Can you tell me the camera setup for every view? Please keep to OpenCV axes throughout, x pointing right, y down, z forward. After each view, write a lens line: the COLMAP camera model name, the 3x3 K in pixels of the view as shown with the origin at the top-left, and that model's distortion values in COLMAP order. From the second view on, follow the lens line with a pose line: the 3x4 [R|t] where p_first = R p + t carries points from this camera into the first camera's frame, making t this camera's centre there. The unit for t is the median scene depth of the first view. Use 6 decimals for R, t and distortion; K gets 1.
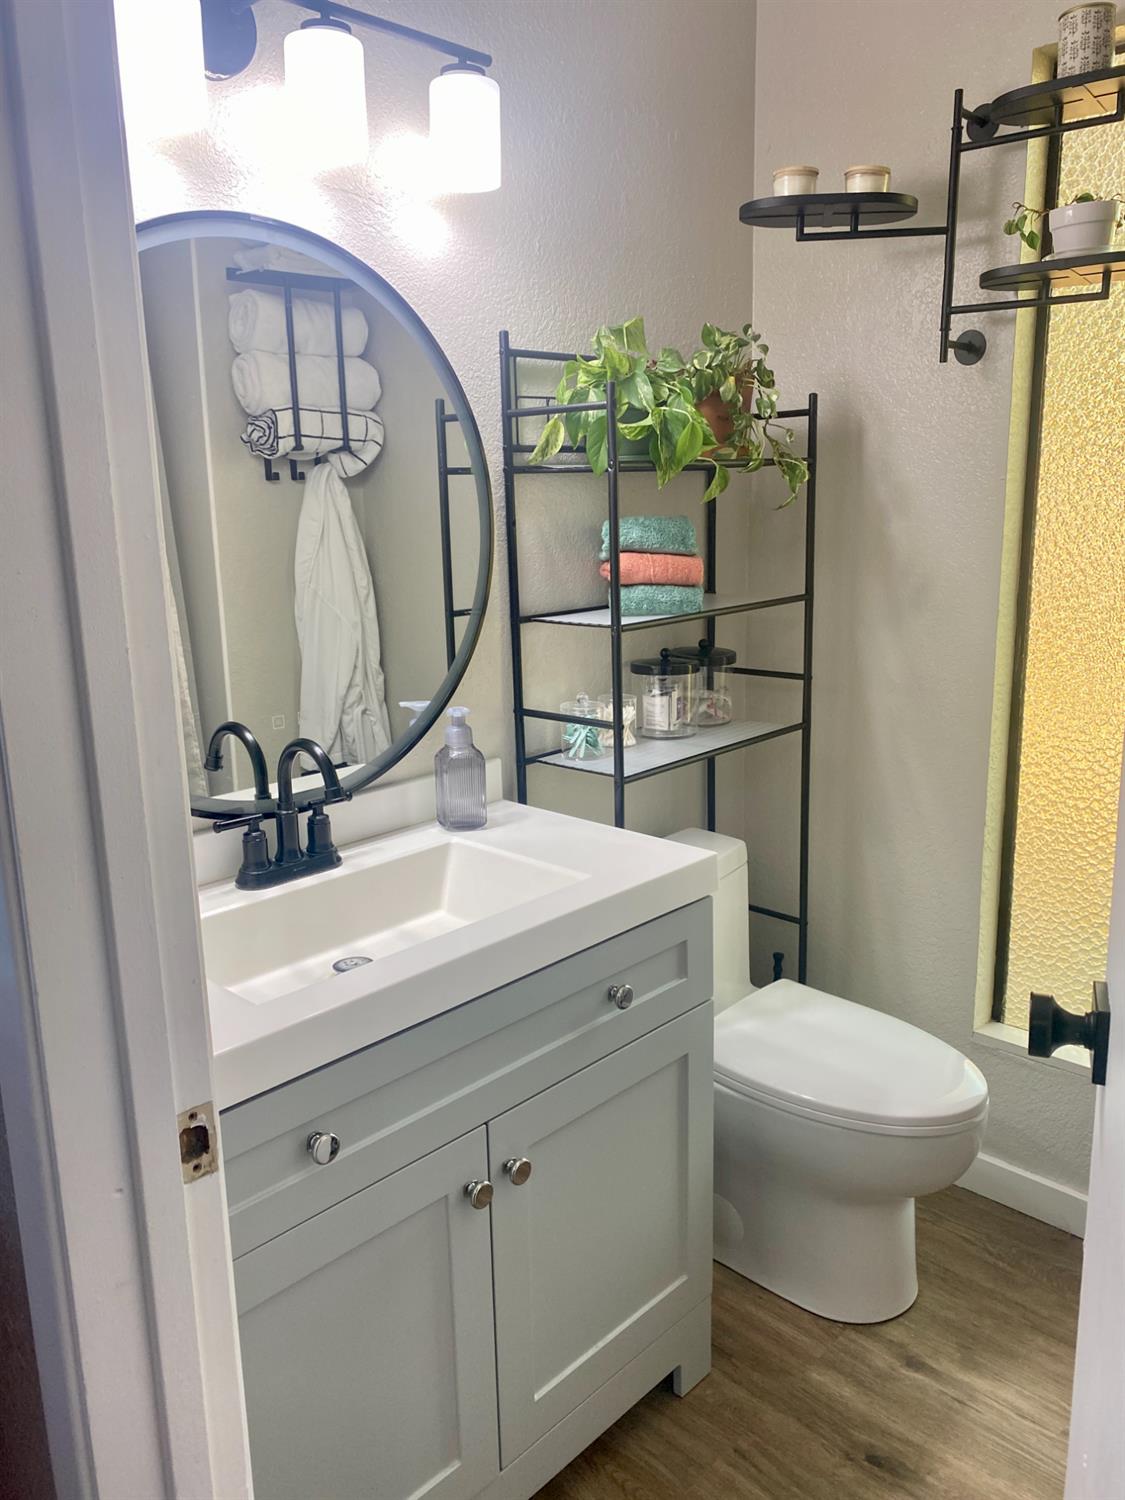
lens RADIAL K [[1136.8, 0, 565.7], [0, 1136.8, 746.4], [0, 0, 1]] dist [0.008485, 0.006406]
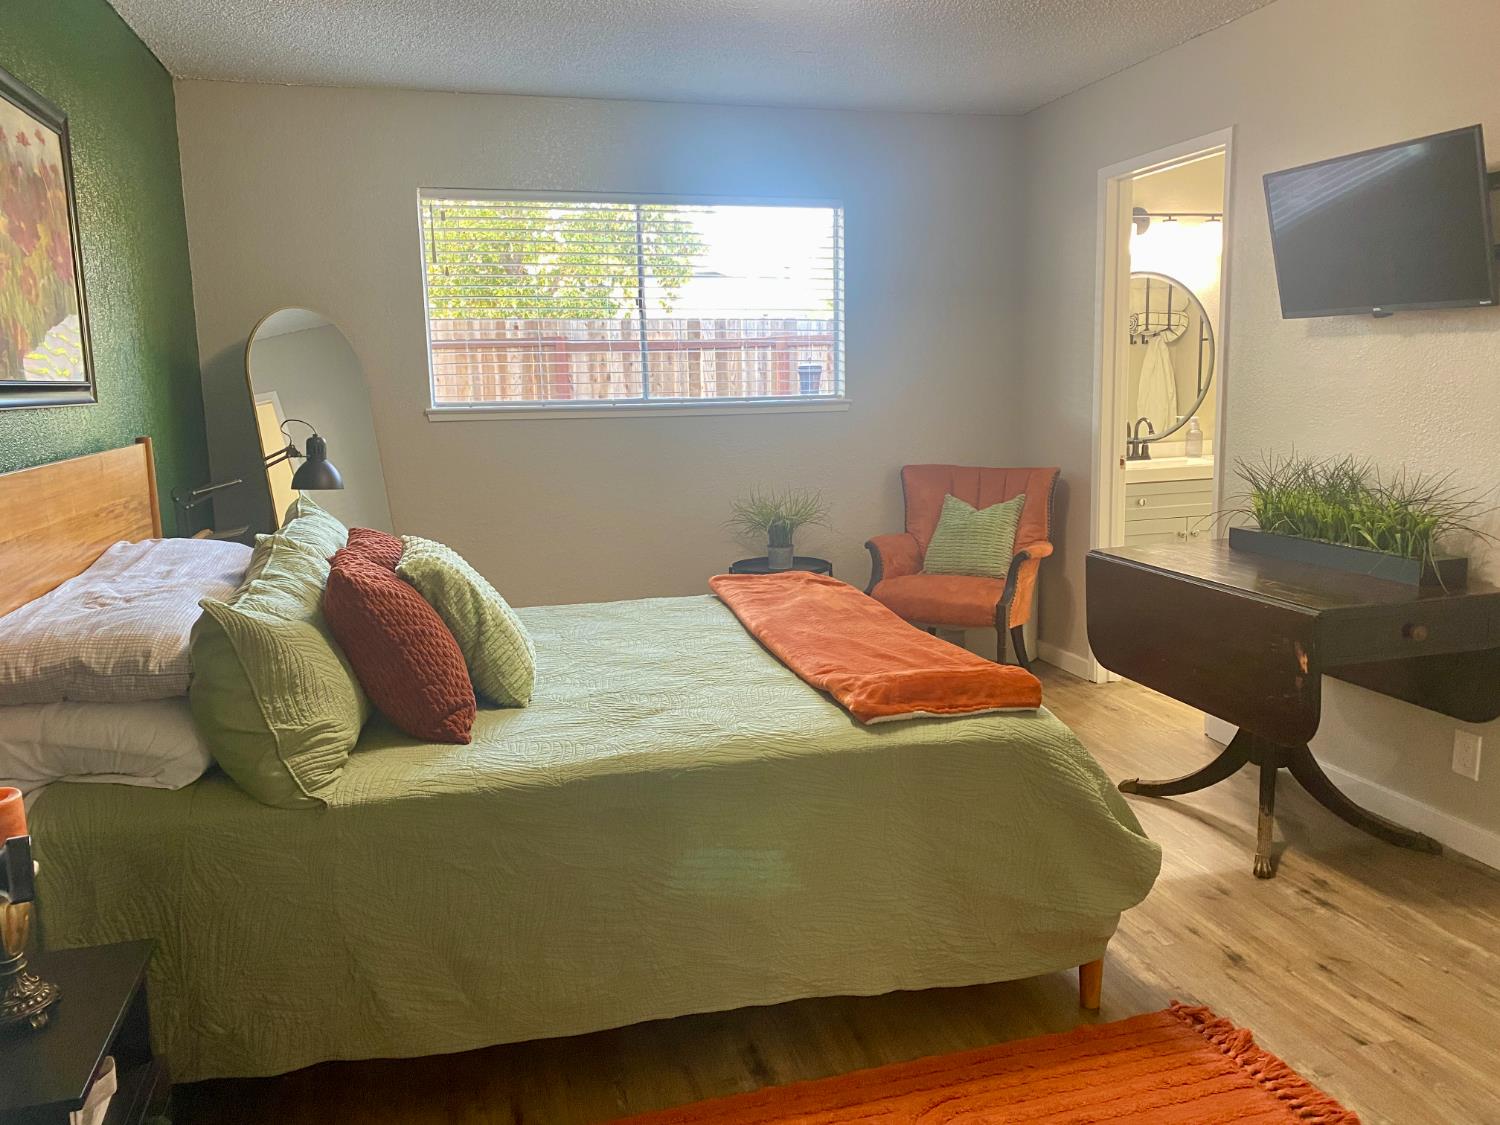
lens RADIAL K [[1136.8, 0, 753.7], [0, 1136.8, 563.8], [0, 0, 1]] dist [0.008485, 0.006406]
pose [[0.858897, 0.081735, -0.505585, 0.277861], [-0.101023, 0.994826, -0.010792, 0.305607], [0.502087, 0.060345, 0.862709, -1.322878]]
